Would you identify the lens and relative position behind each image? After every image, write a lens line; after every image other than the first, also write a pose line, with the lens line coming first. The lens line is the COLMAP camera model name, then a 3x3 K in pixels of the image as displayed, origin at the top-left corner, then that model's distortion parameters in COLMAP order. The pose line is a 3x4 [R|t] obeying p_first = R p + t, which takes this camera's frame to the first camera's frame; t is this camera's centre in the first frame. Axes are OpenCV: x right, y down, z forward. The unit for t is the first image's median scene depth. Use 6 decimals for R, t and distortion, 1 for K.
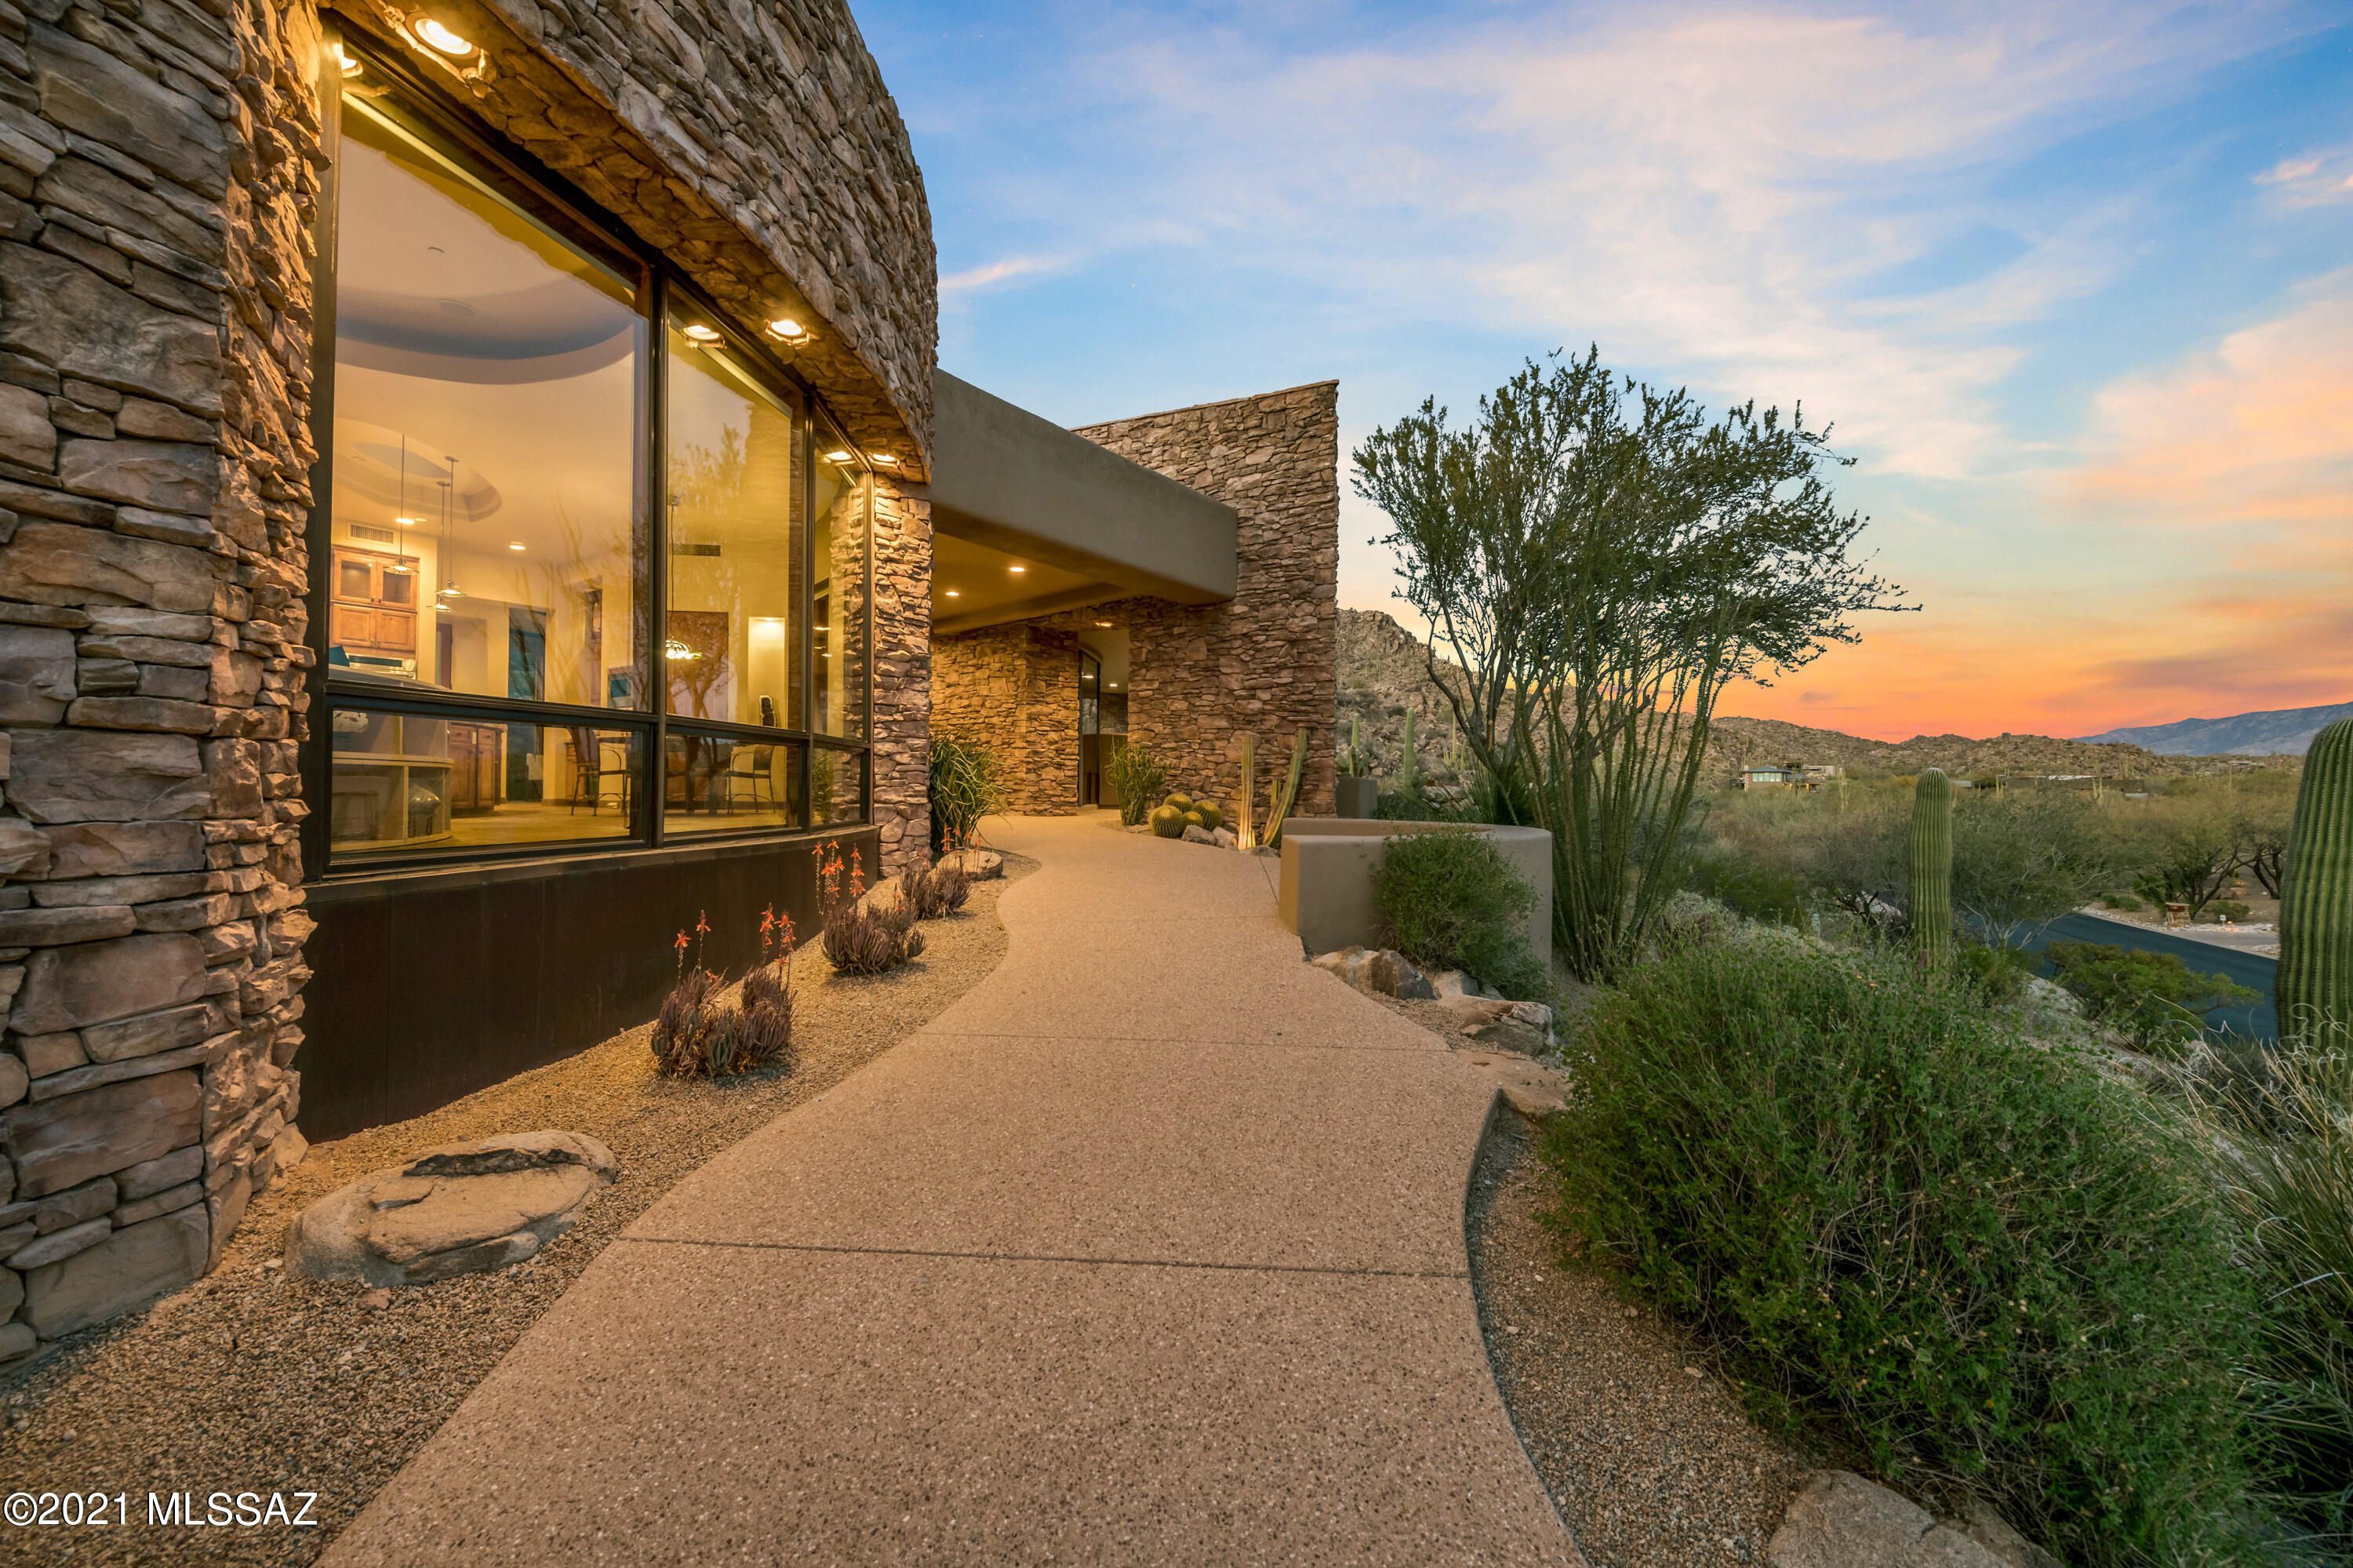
lens RADIAL K [[938.3, 0, 1178.5], [0, 938.3, 797.2], [0, 0, 1]] dist [-0.009641, -0.000427]
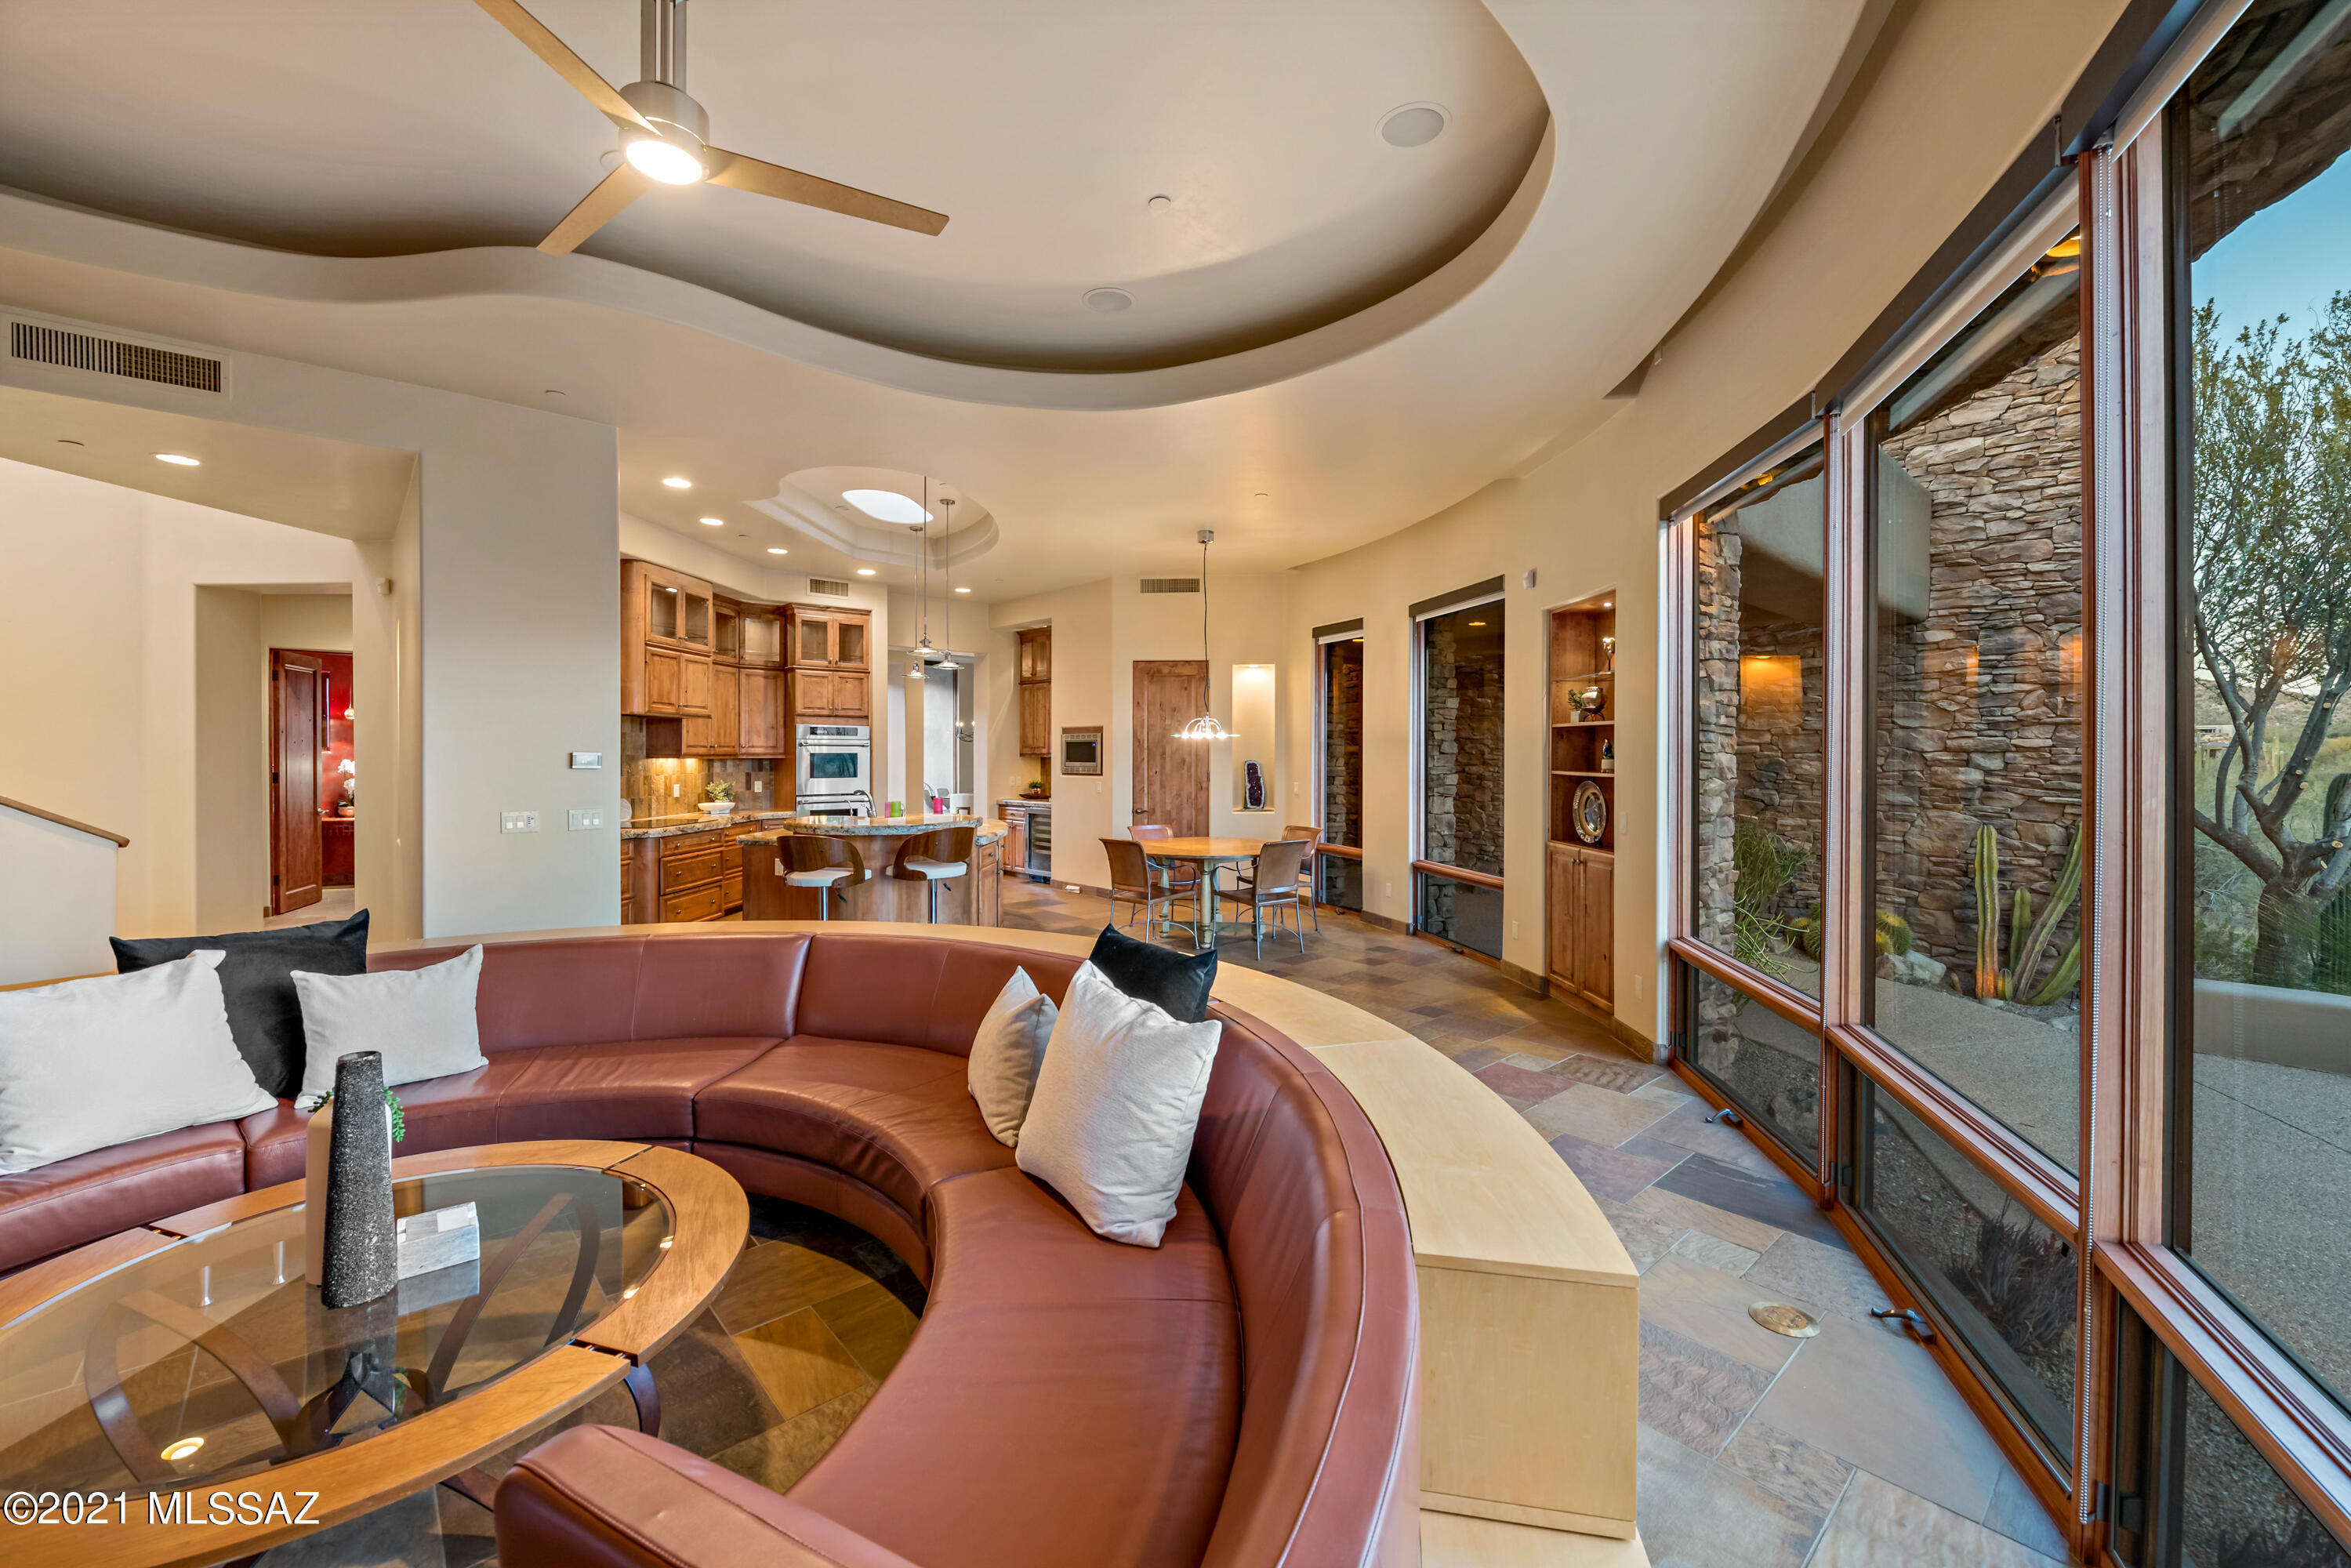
lens RADIAL K [[937.5, 0, 1171.5], [0, 937.5, 767.8], [0, 0, 1]] dist [-0.009641, -0.000427]
pose [[0.971565, -0.002262, -0.236763, -0.325845], [0.002546, 0.999996, 0.000897, -0.106518], [0.236760, -0.001475, 0.971567, 0.201709]]
